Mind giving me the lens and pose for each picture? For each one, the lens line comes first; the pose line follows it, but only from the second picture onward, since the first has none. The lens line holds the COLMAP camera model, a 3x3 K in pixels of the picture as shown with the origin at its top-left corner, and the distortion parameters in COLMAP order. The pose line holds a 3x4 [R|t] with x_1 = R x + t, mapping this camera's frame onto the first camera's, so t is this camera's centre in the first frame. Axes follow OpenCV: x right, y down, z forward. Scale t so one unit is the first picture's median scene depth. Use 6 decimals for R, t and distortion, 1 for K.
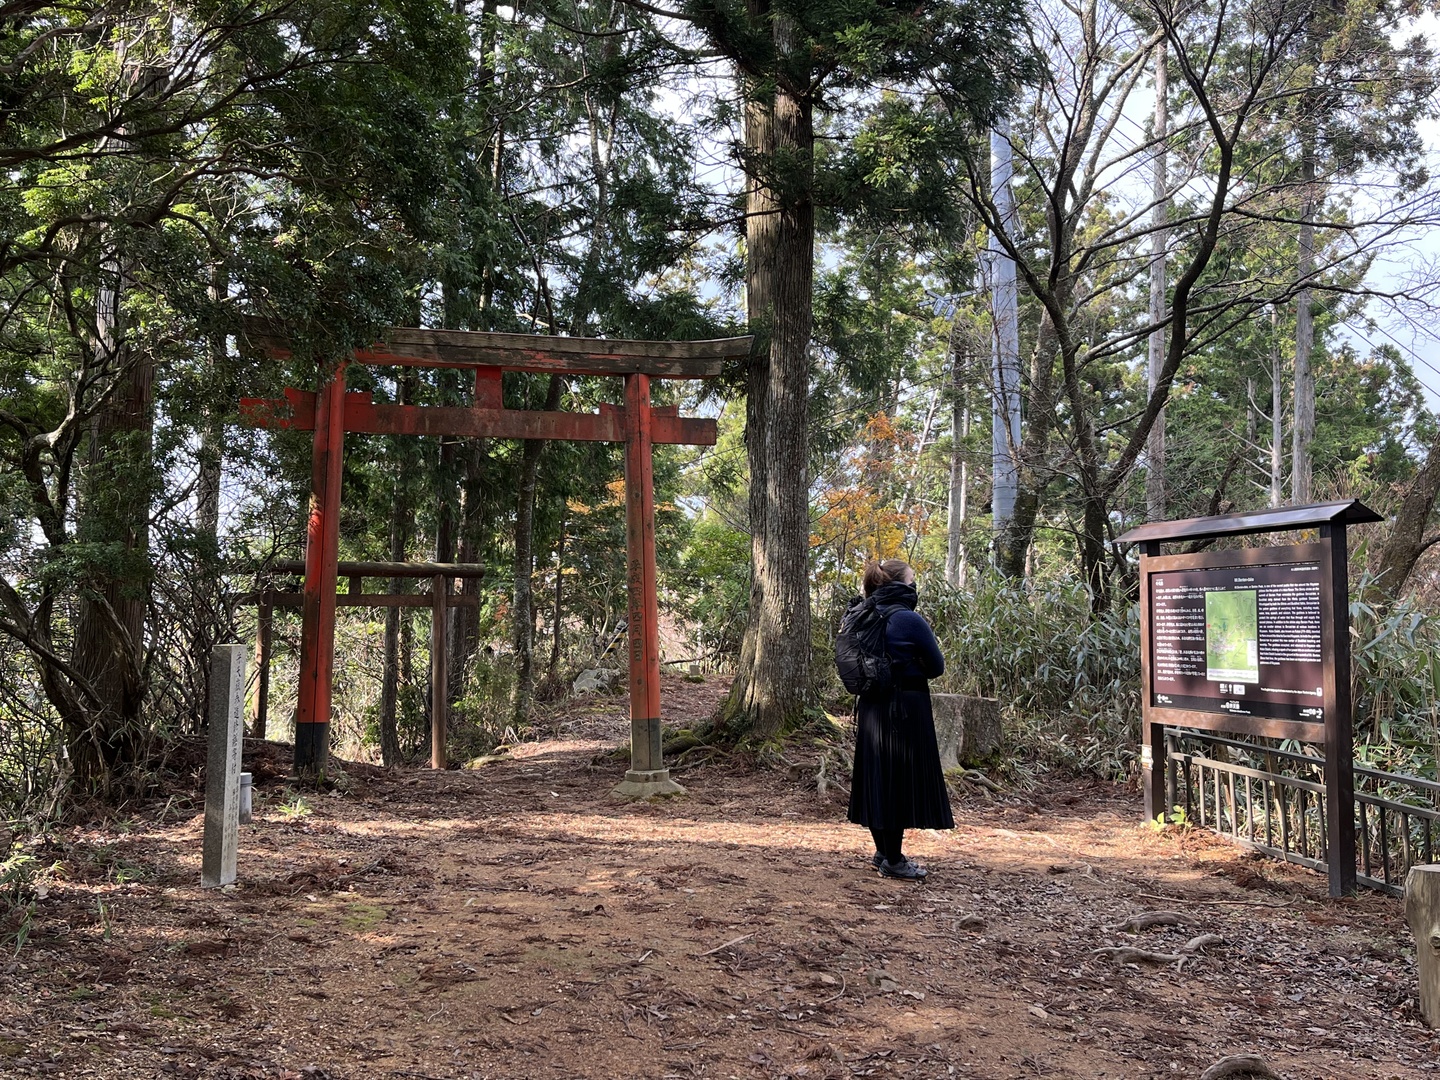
lens RADIAL K [[1438.7, 0, 720.0], [0, 1438.7, 540.0], [0, 0, 1]] dist [-0.002435, 0.000817]
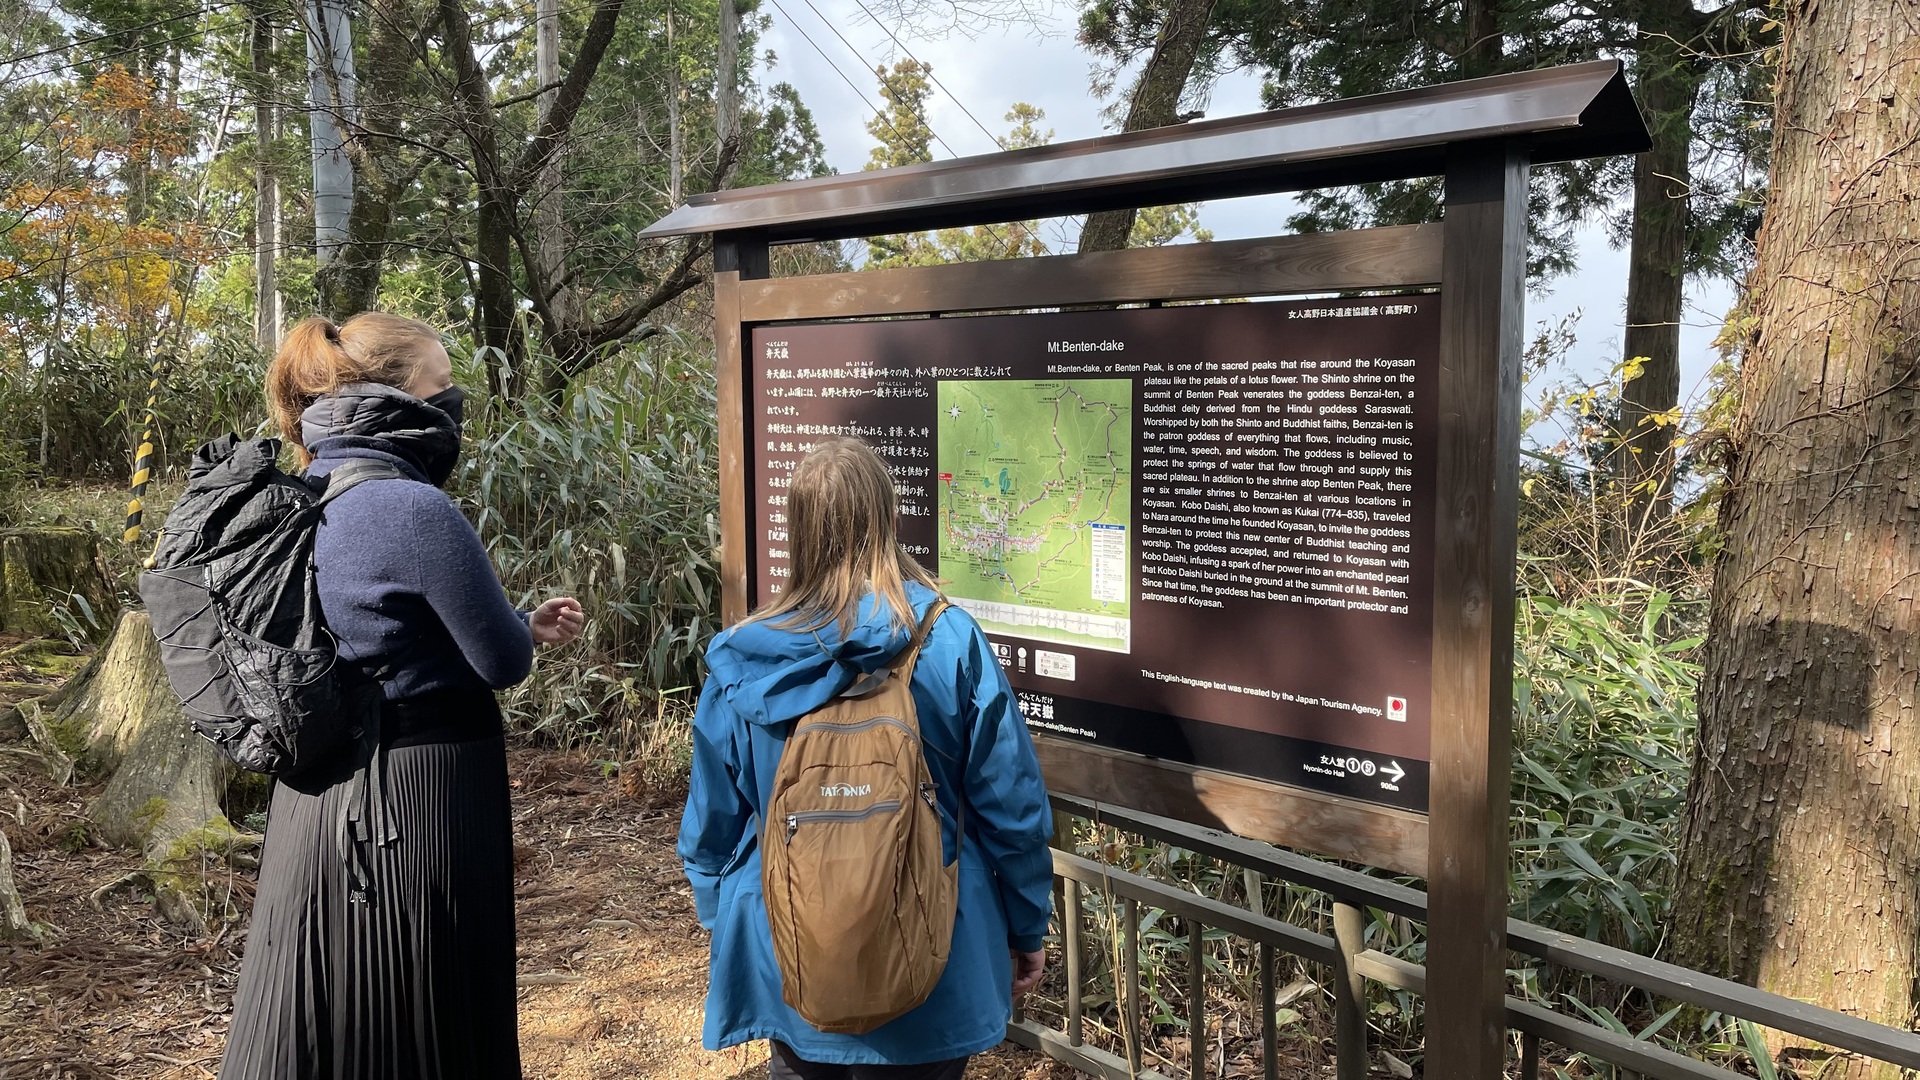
lens RADIAL K [[1482.8, 0, 960.0], [0, 1482.8, 540.0], [0, 0, 1]] dist [0.111471, -0.182043]
pose [[0.835883, -0.060829, 0.545527, 0.135612], [-0.026060, 0.988322, 0.150135, 0.019283], [-0.548289, -0.139712, 0.824536, 0.659854]]
